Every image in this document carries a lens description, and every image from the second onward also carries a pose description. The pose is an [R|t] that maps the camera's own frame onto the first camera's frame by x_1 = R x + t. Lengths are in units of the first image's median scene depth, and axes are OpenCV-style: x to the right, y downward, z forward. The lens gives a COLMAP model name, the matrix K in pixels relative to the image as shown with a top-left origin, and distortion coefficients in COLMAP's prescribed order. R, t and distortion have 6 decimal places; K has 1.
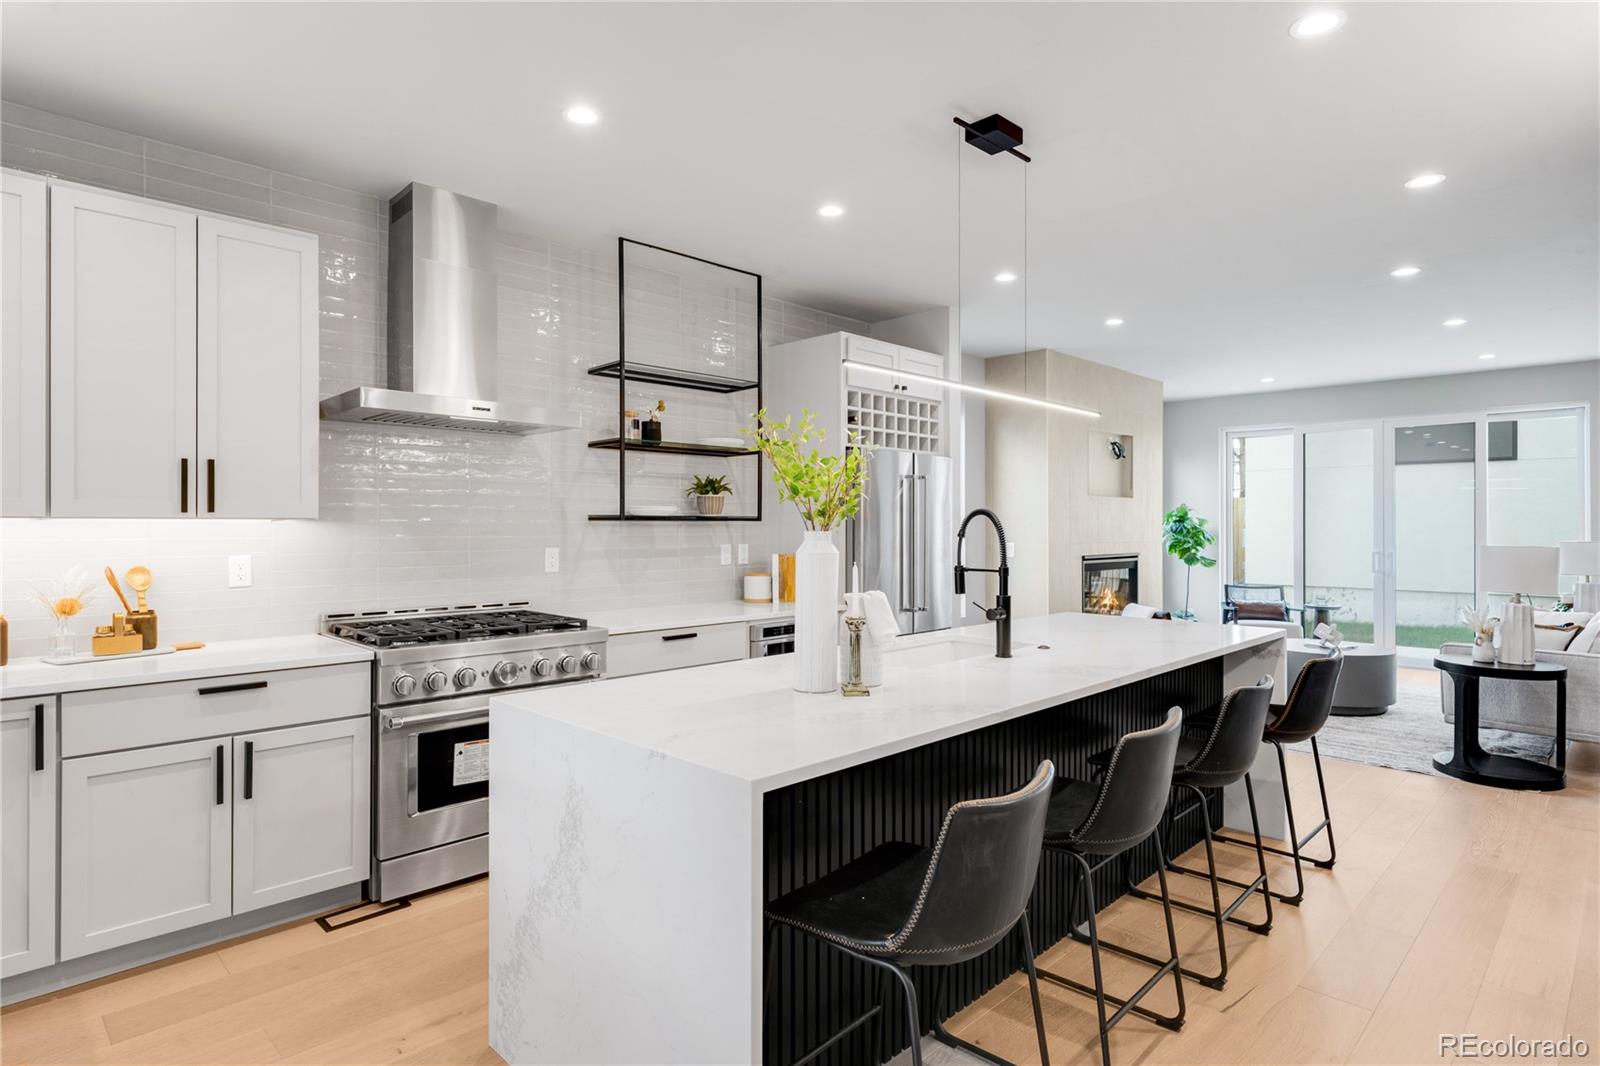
lens RADIAL K [[860.4, 0, 793.2], [0, 860.4, 528.1], [0, 0, 1]] dist [0.000622, 0.000353]
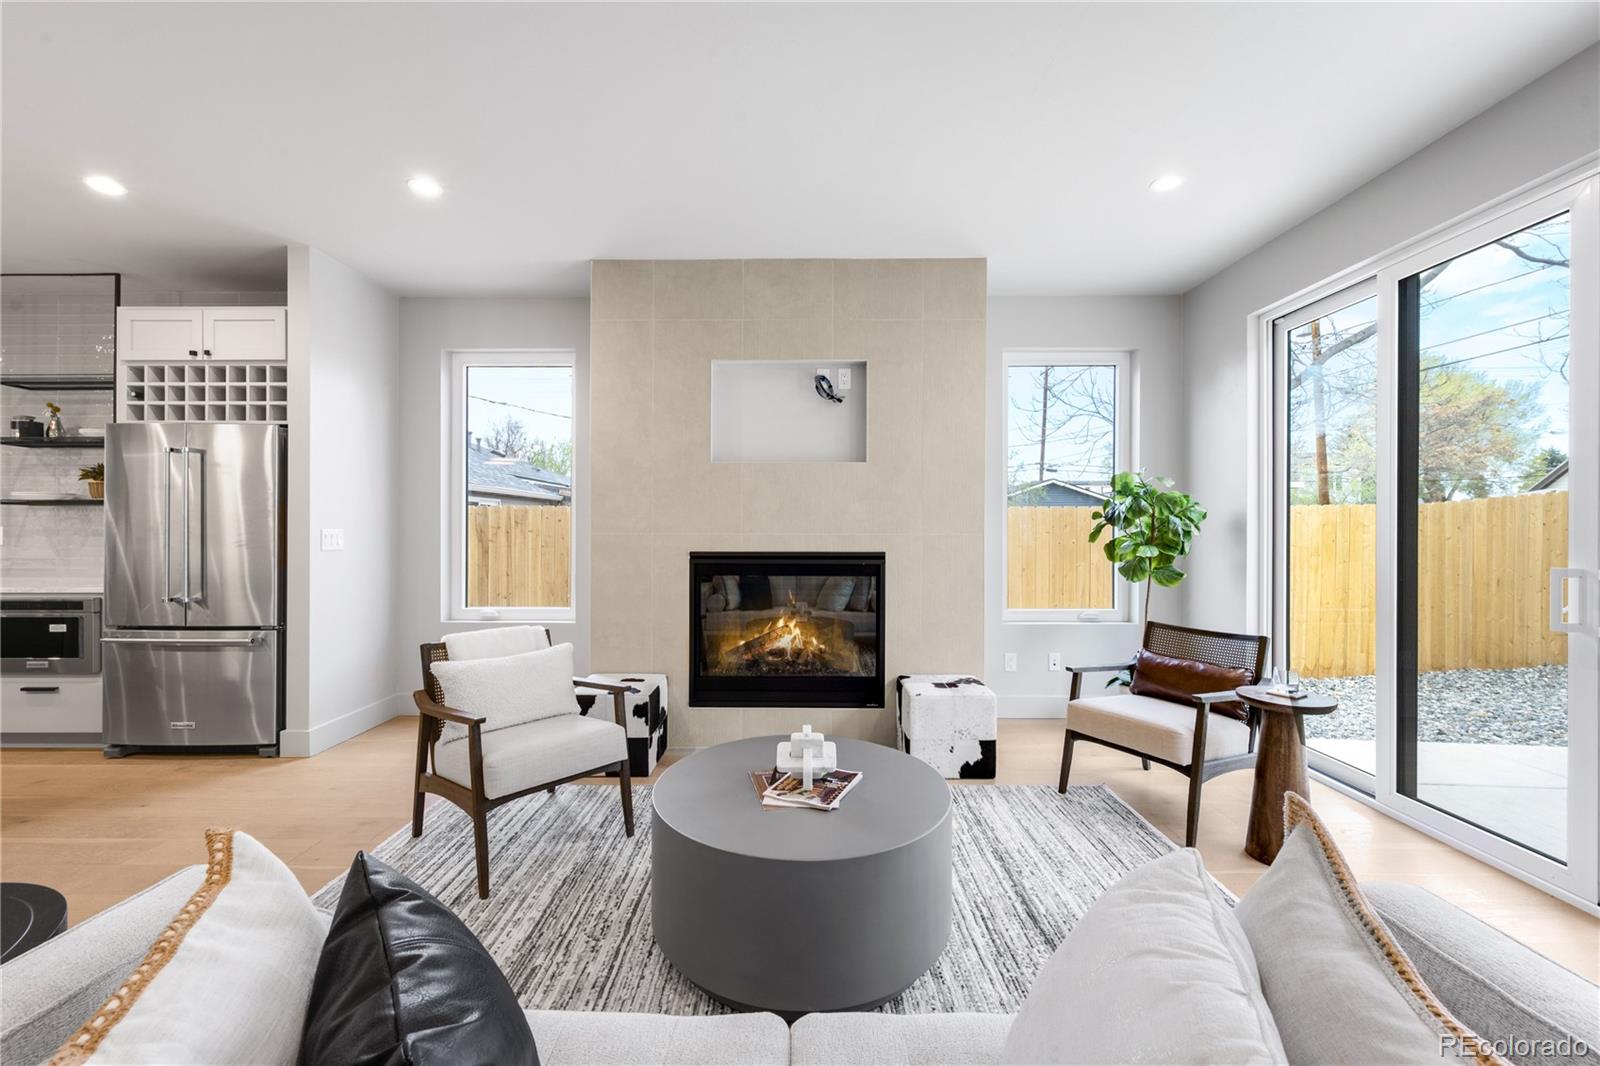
lens RADIAL K [[619.3, 0, 804.0], [0, 619.3, 532.4], [0, 0, 1]] dist [-0.003034, -0.000522]
pose [[0.706653, 0.005138, -0.707541, 1.035826], [-0.004109, 0.999987, 0.003158, 0.020224], [0.707548, 0.000676, 0.706665, 0.995831]]
